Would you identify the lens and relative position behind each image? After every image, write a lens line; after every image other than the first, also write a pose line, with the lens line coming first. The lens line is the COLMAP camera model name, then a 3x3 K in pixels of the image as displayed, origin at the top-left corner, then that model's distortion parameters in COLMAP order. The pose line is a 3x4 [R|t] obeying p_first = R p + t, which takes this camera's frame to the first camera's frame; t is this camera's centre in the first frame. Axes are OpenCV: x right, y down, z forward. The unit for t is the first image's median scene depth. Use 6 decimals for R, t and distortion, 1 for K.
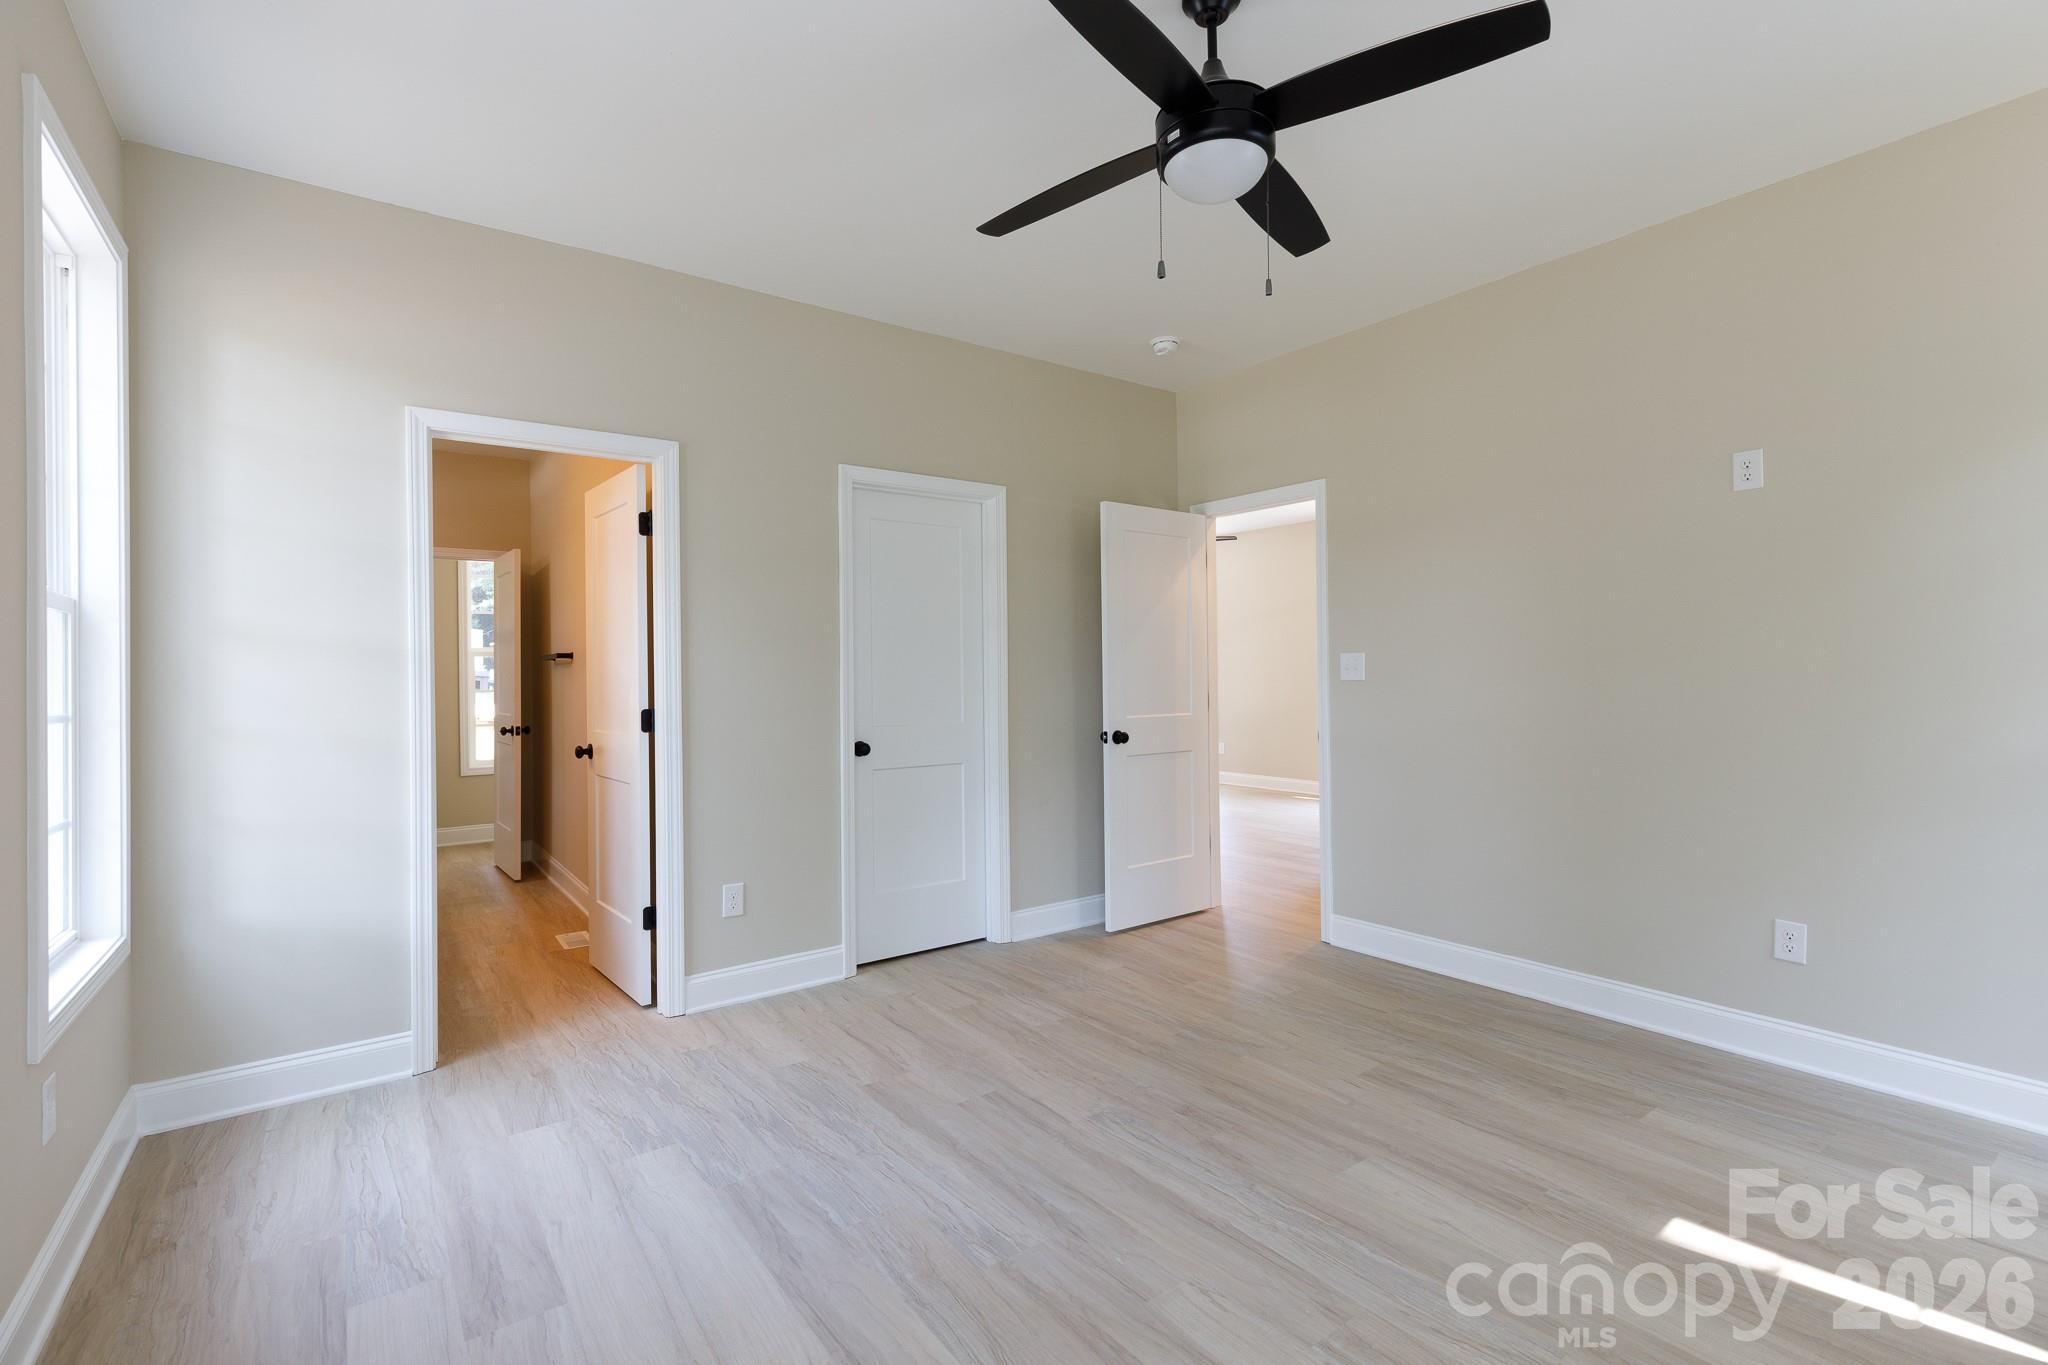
lens RADIAL K [[908.5, 0, 1023.0], [0, 908.5, 673.6], [0, 0, 1]] dist [0.003425, 0.000680]
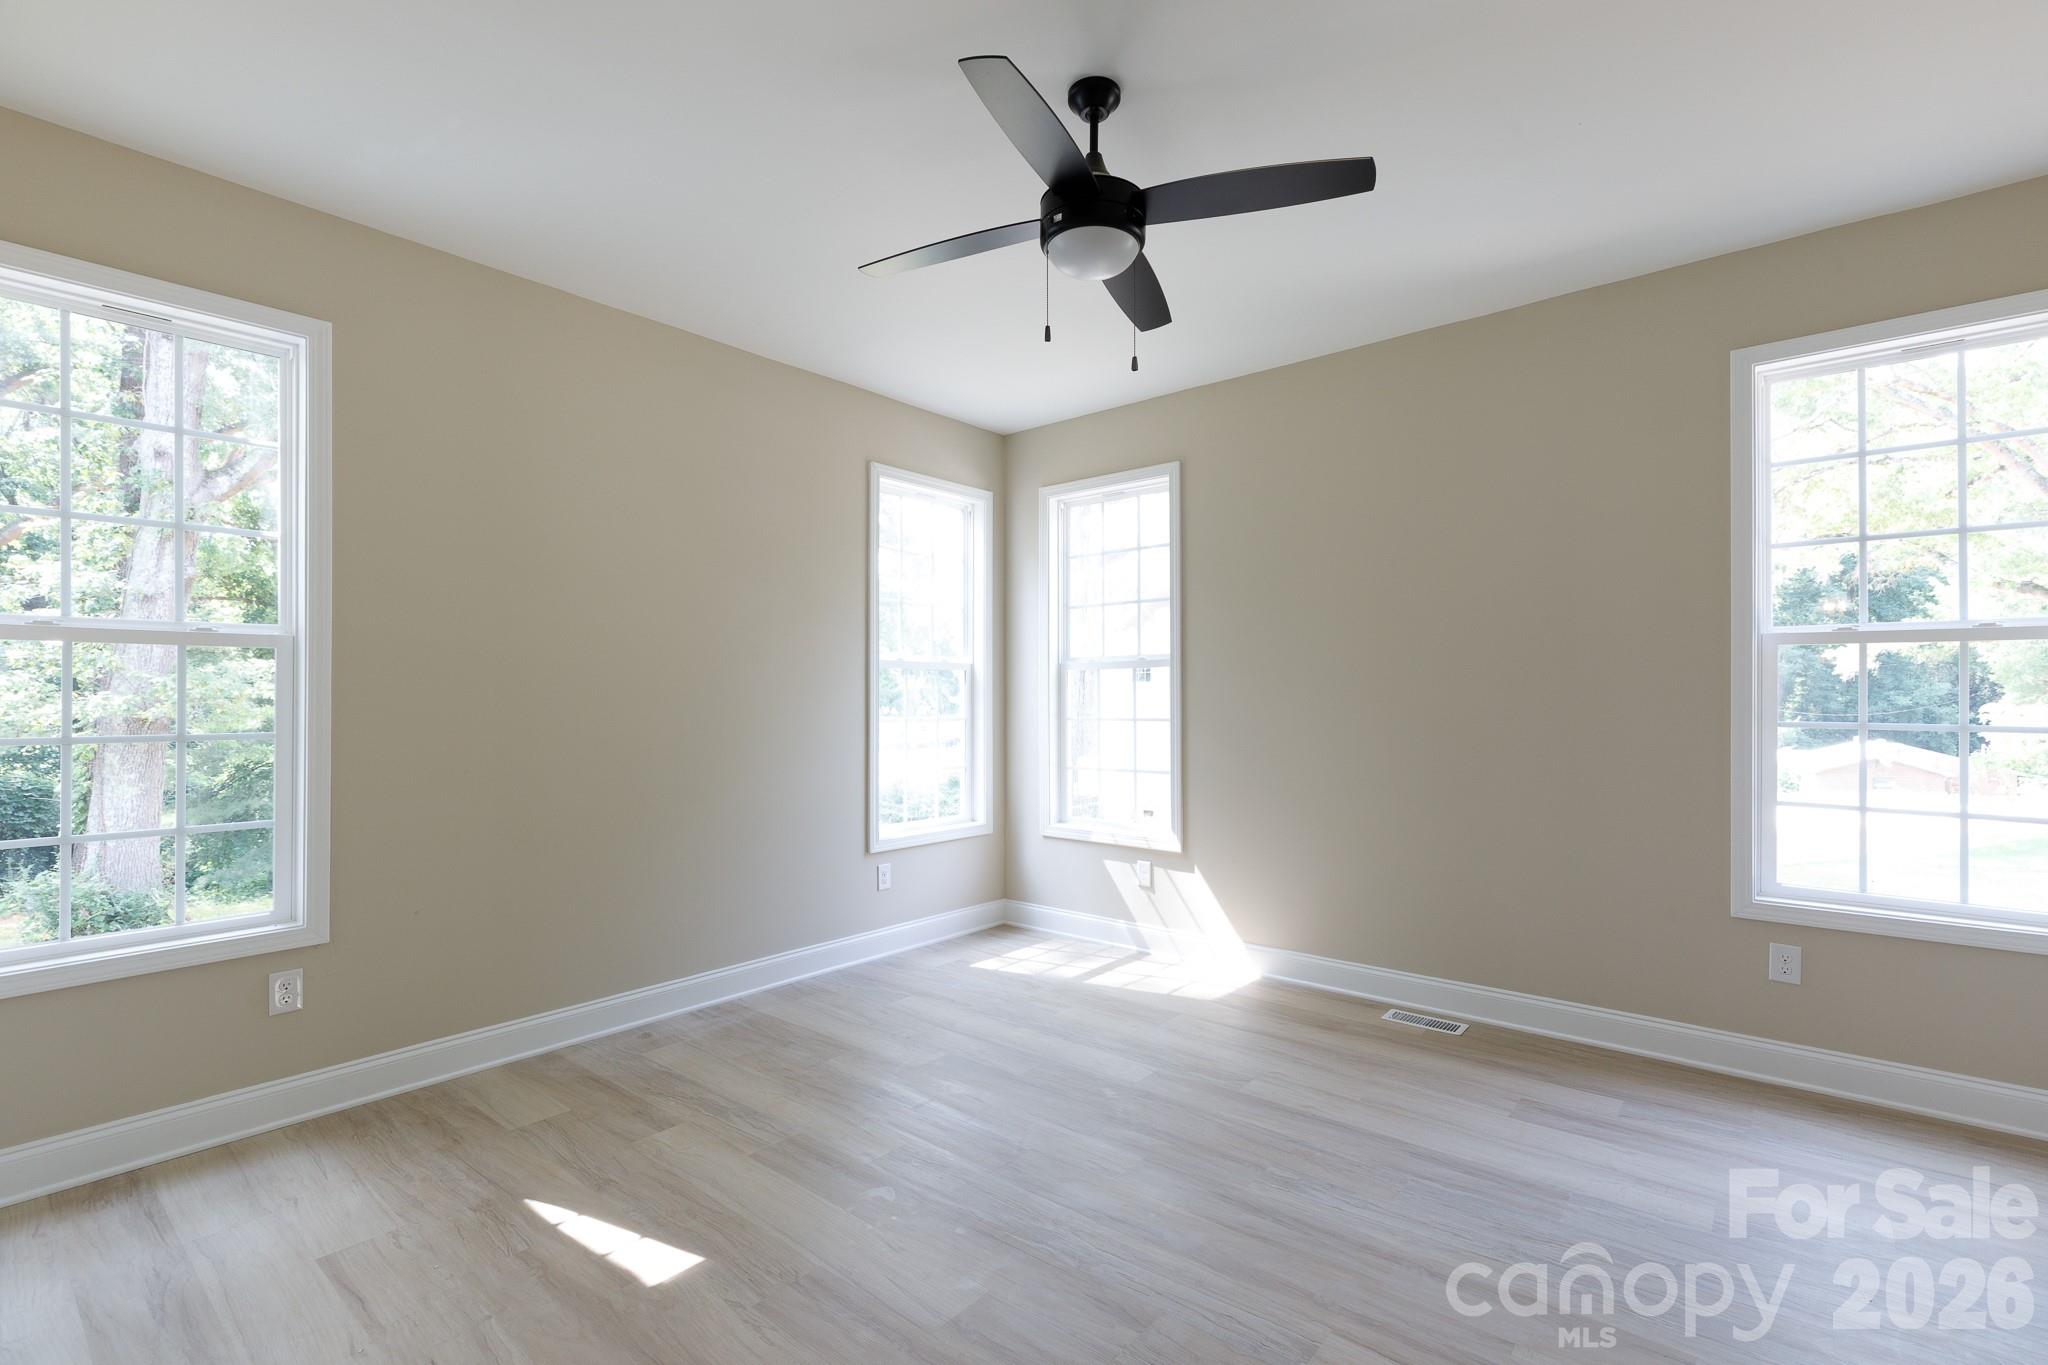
lens RADIAL K [[932.5, 0, 1018.1], [0, 932.5, 687.6], [0, 0, 1]] dist [0.001426, 0.000425]
pose [[-0.972710, 0.010198, -0.231800, 0.411605], [0.013162, 0.999850, -0.011245, -0.007564], [0.231651, -0.013989, -0.972698, 1.496162]]
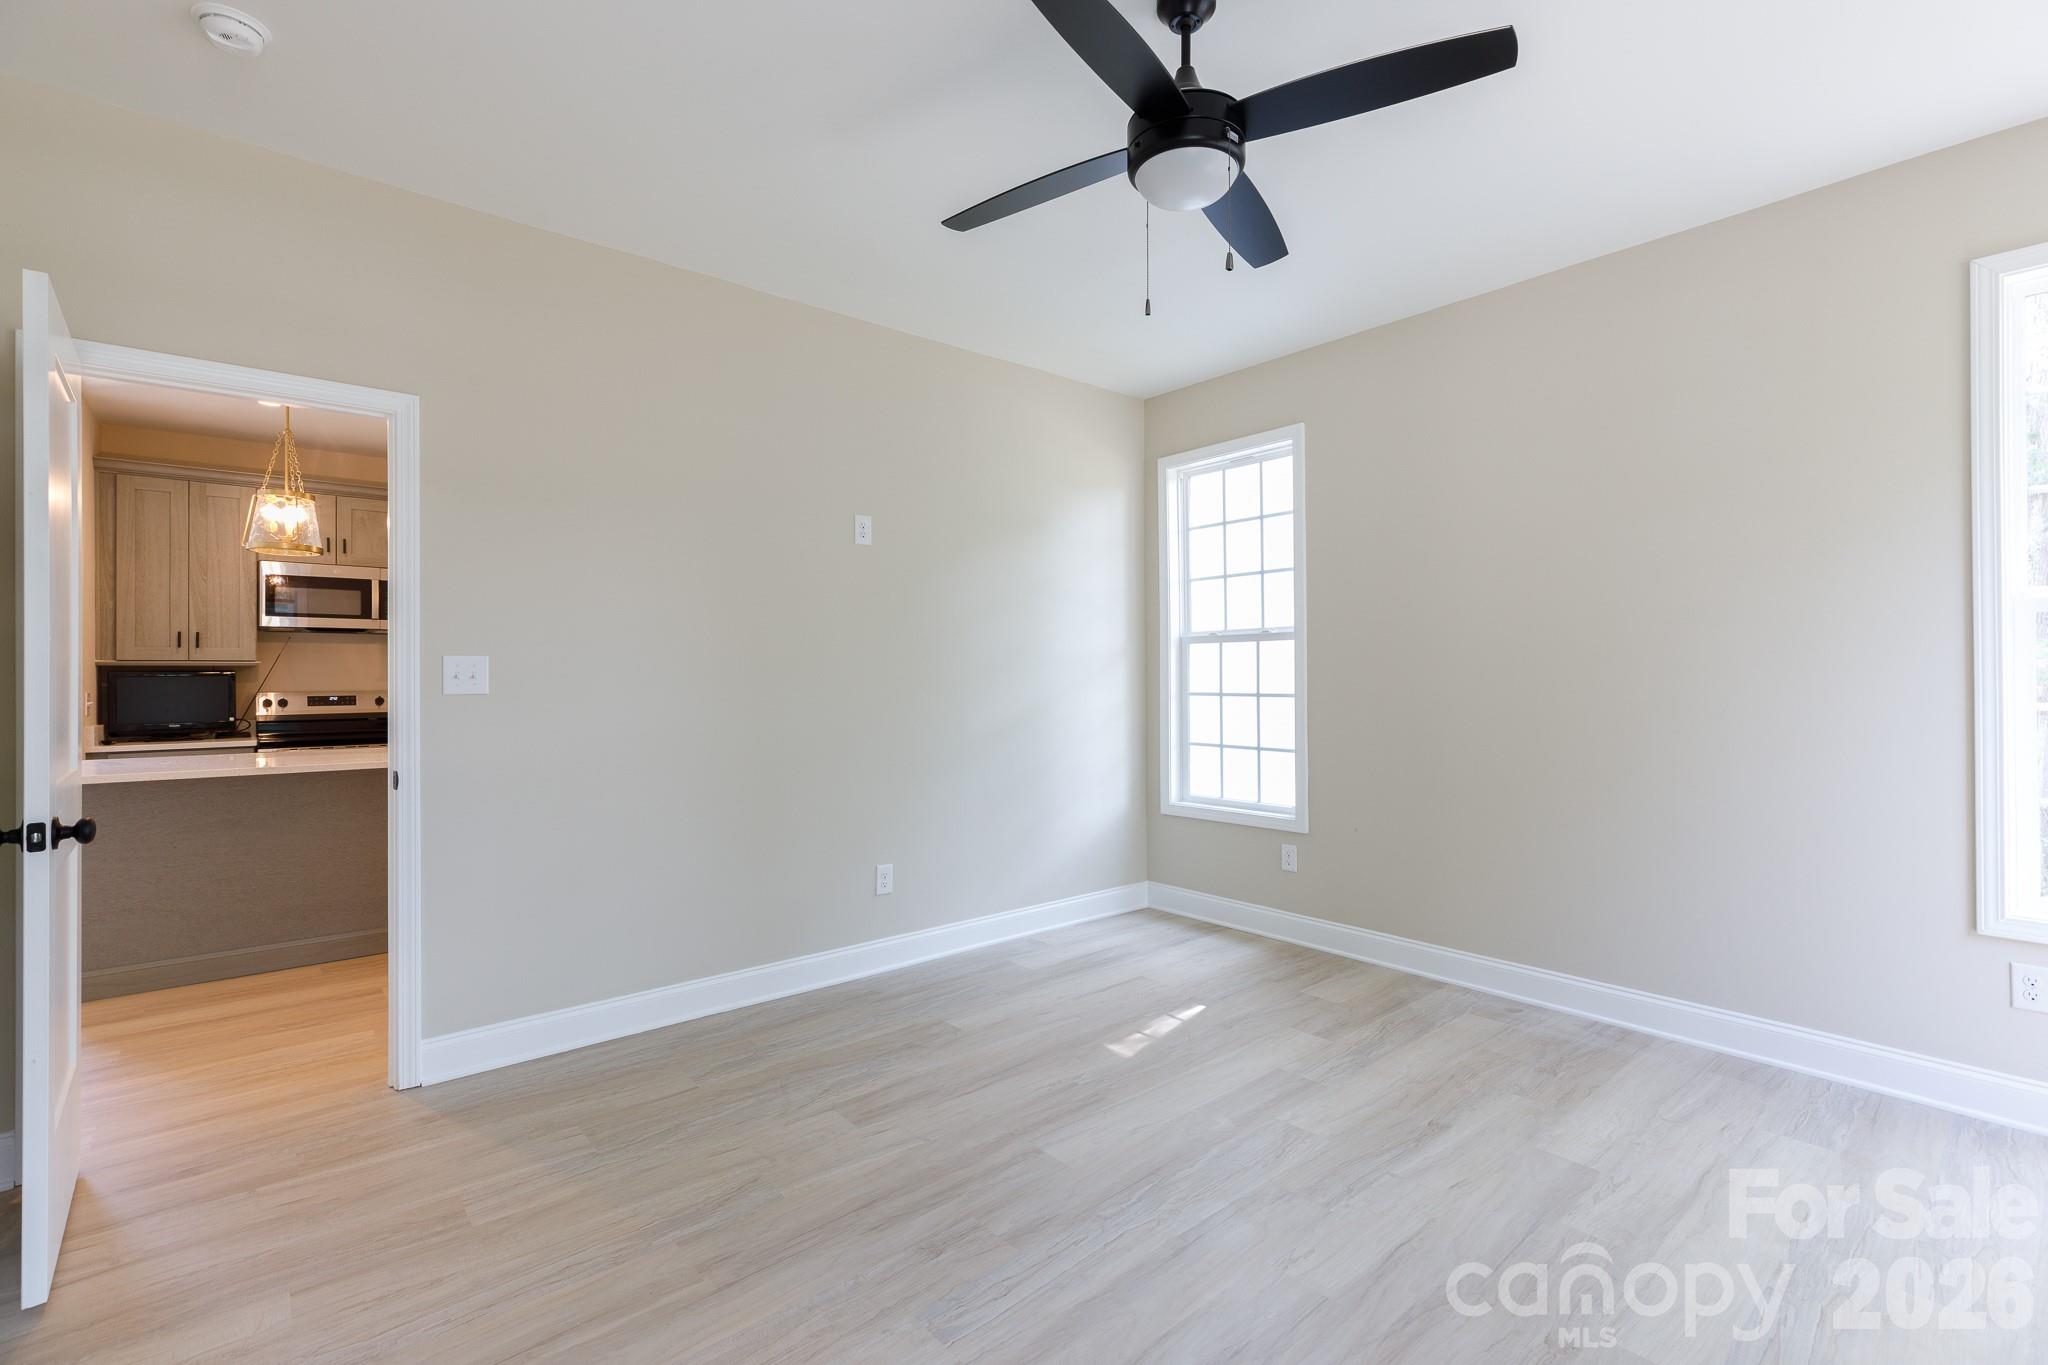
lens RADIAL K [[908.5, 0, 1023.0], [0, 908.5, 673.6], [0, 0, 1]] dist [0.003425, 0.000680]
pose [[-0.063120, 0.015415, 0.997887, -0.551930], [0.003551, 0.999878, -0.015221, 0.005623], [-0.998000, 0.002582, -0.063167, 0.893550]]
